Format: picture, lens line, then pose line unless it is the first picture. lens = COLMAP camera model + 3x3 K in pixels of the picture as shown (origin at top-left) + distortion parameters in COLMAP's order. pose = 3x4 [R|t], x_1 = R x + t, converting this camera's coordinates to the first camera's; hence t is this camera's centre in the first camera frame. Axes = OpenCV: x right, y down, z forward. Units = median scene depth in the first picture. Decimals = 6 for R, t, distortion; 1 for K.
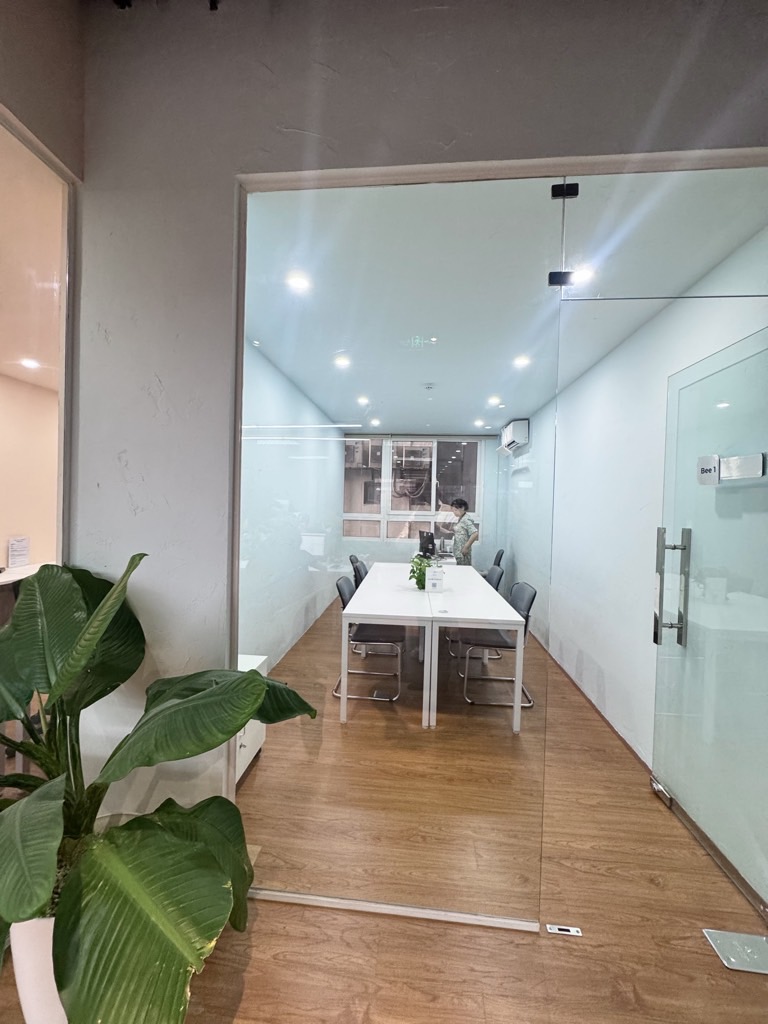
lens RADIAL K [[408.7, 0, 386.9], [0, 408.7, 511.8], [0, 0, 1]] dist [-0.003574, 0.000677]
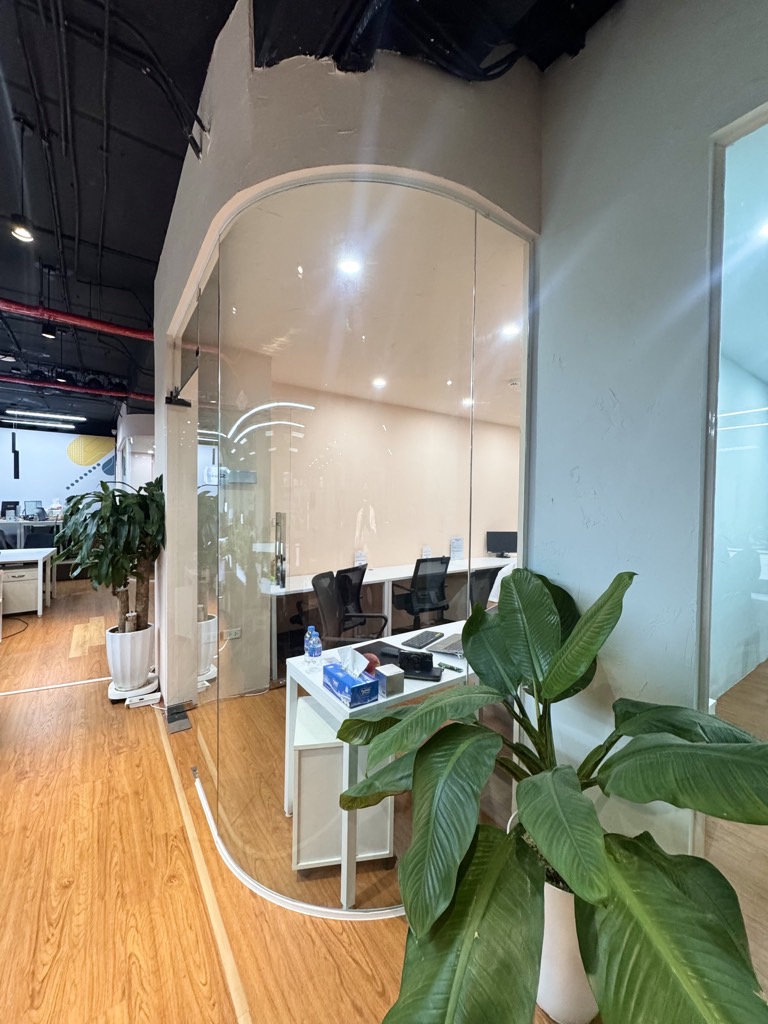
lens RADIAL K [[408.7, 0, 377.1], [0, 408.7, 509.8], [0, 0, 1]] dist [-0.003574, 0.000677]
pose [[0.649187, -0.000744, -0.760628, -0.208263], [-0.008323, 0.999933, -0.008081, -0.031184], [0.760583, 0.011577, 0.649138, -0.095220]]
